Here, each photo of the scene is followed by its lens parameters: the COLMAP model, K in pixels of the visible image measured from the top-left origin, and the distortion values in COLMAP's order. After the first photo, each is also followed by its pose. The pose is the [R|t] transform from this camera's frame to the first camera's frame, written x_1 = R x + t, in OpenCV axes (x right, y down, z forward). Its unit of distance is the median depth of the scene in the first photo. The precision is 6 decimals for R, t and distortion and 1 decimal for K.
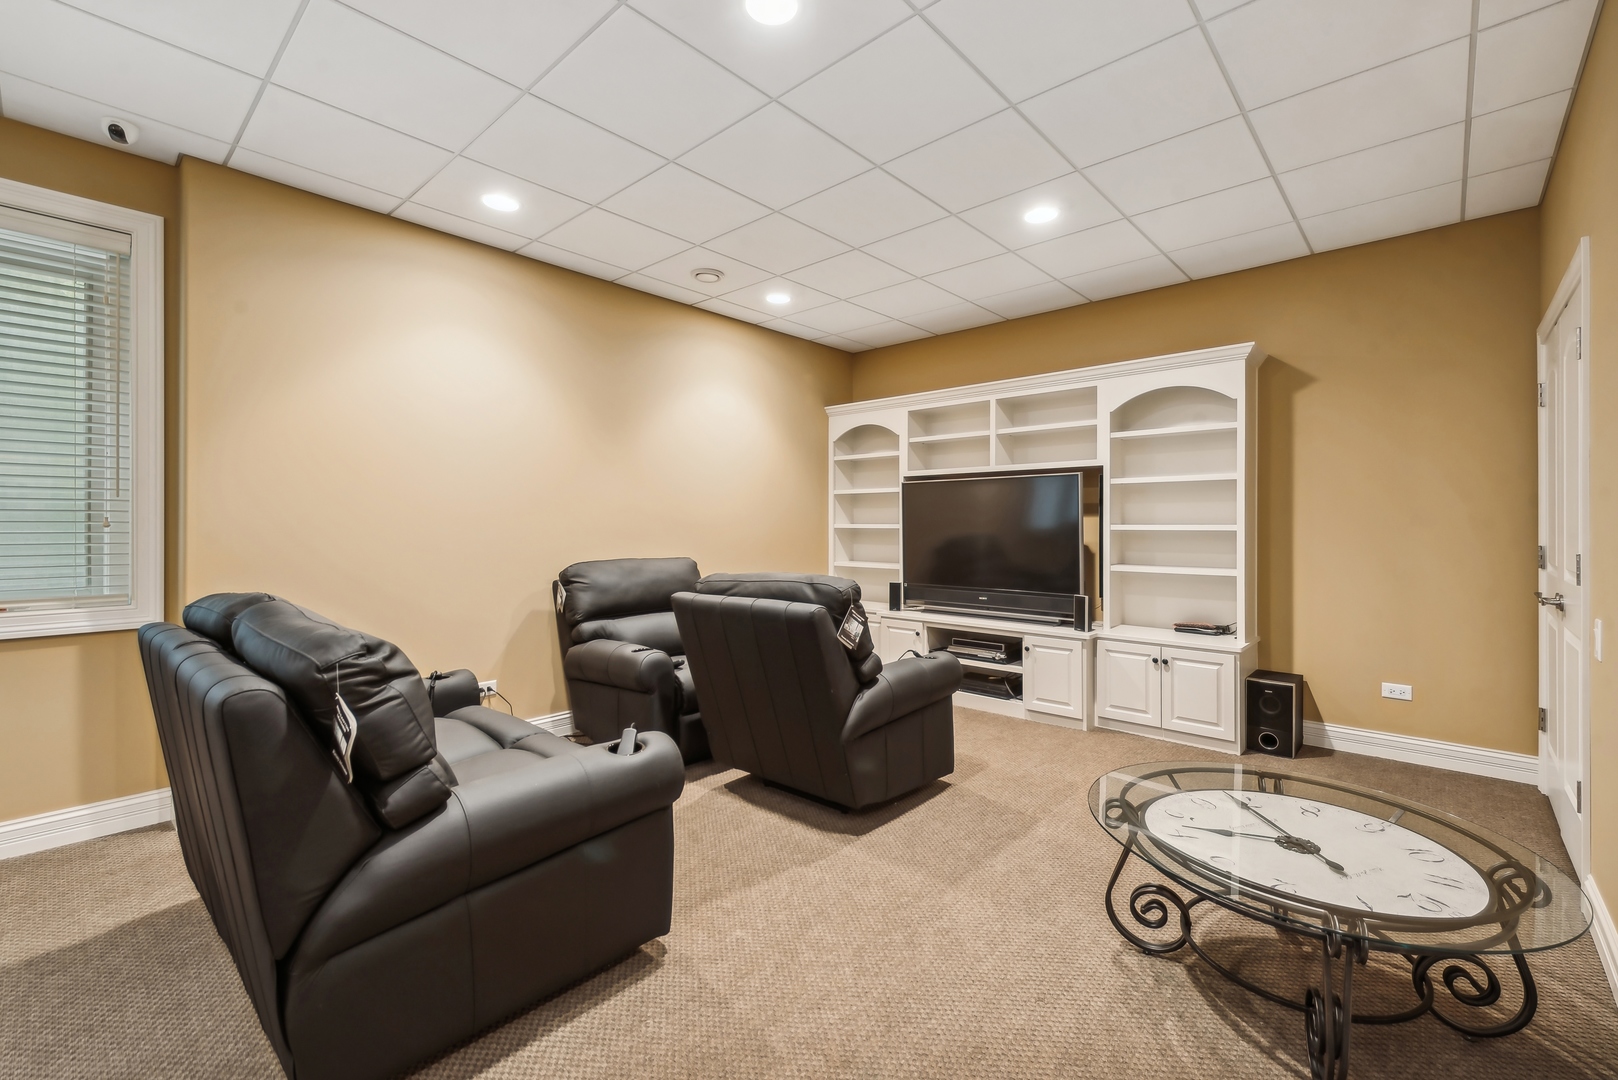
lens RADIAL K [[648.2, 0, 817.4], [0, 648.2, 527.3], [0, 0, 1]] dist [0.009799, -0.001000]
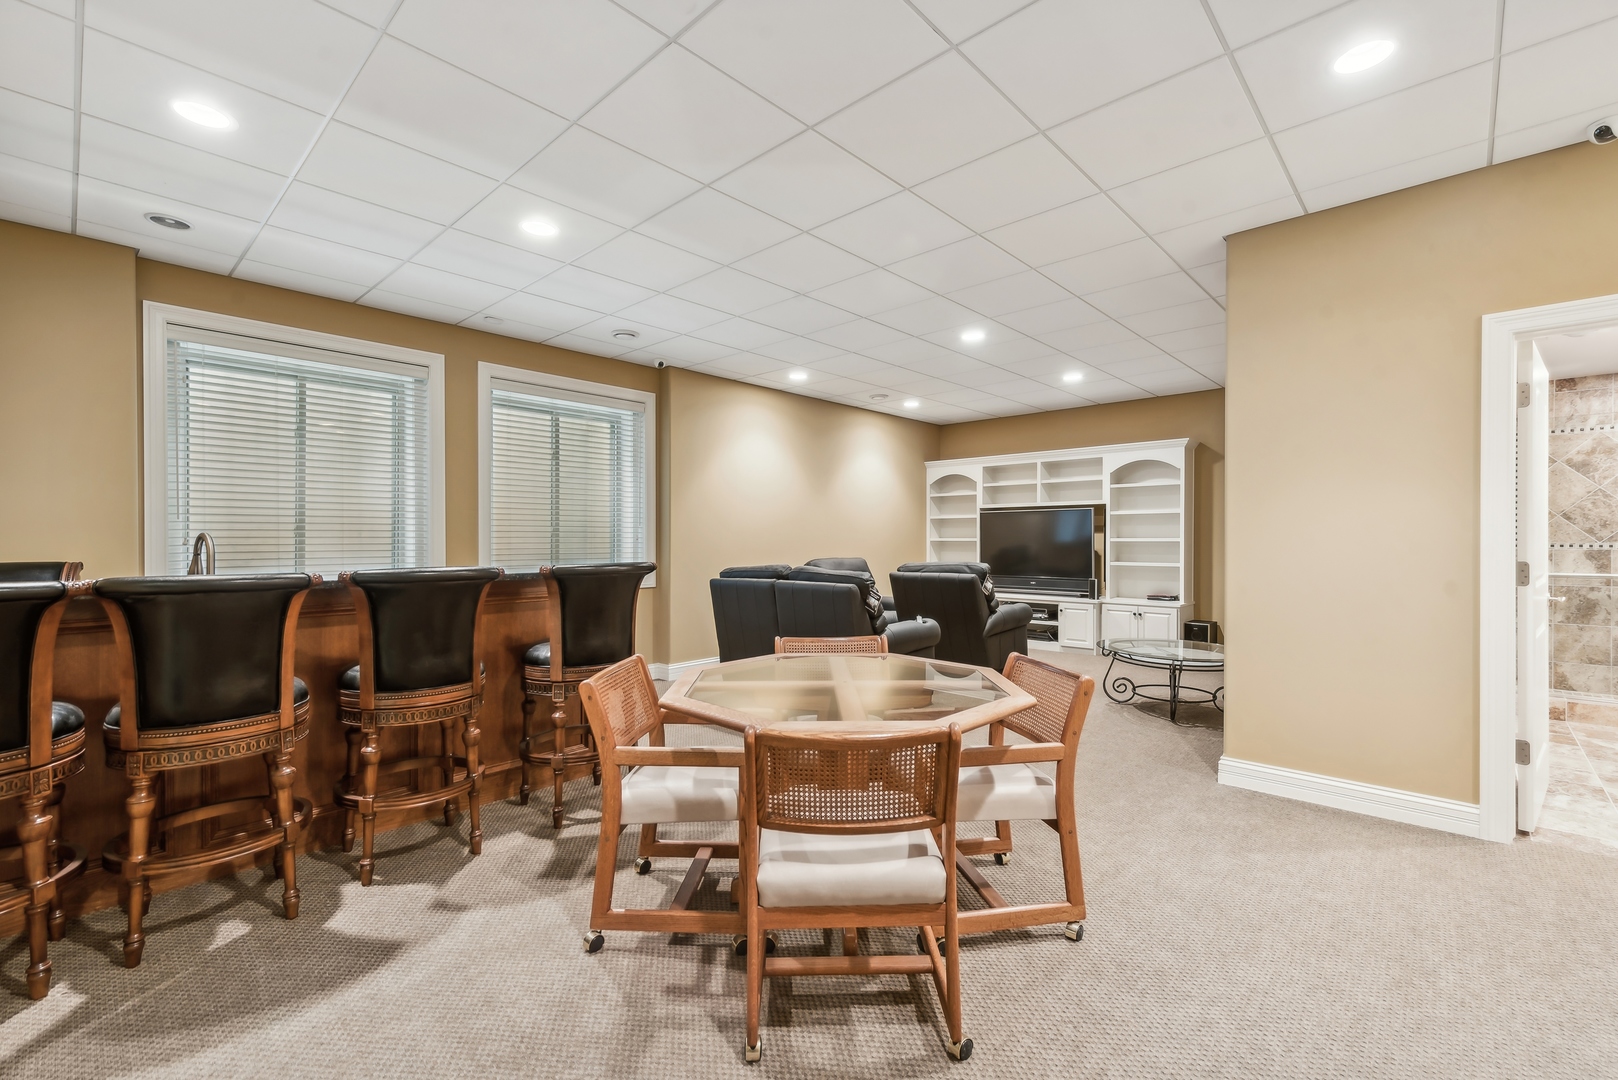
lens RADIAL K [[686.0, 0, 800.1], [0, 686.0, 545.2], [0, 0, 1]] dist [0.013302, -0.002524]
pose [[0.999891, -0.001013, -0.014731, -0.333757], [0.001046, 0.999997, 0.002240, 0.009026], [0.014728, -0.002255, 0.999889, -0.810925]]
